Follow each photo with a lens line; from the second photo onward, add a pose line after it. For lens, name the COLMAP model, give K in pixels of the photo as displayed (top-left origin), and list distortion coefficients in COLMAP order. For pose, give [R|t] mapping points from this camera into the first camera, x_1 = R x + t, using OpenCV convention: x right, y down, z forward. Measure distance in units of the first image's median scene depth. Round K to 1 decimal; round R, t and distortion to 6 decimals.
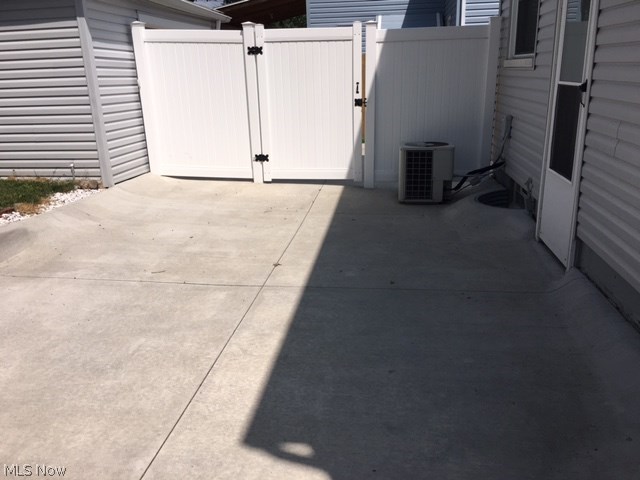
lens RADIAL K [[545.6, 0, 317.8], [0, 545.6, 240.2], [0, 0, 1]] dist [0.047204, -0.005545]
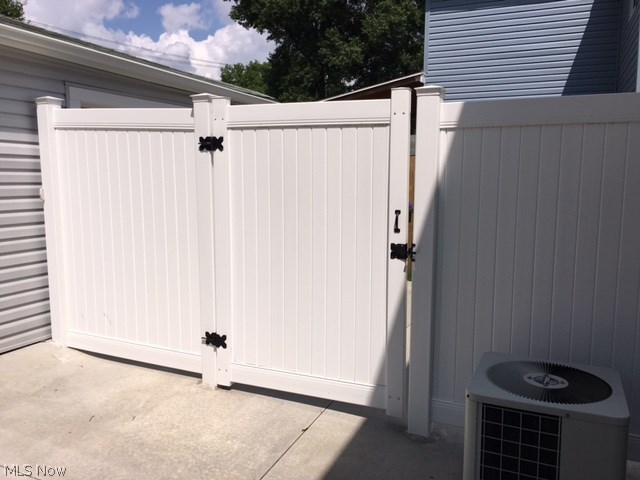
lens RADIAL K [[545.6, 0, 321.3], [0, 545.6, 238.2], [0, 0, 1]] dist [0.047204, -0.005545]
pose [[0.962203, 0.055678, -0.266580, 0.131274], [-0.097797, 0.984226, -0.147427, -0.183037], [0.254167, 0.167925, 0.952471, 0.524305]]
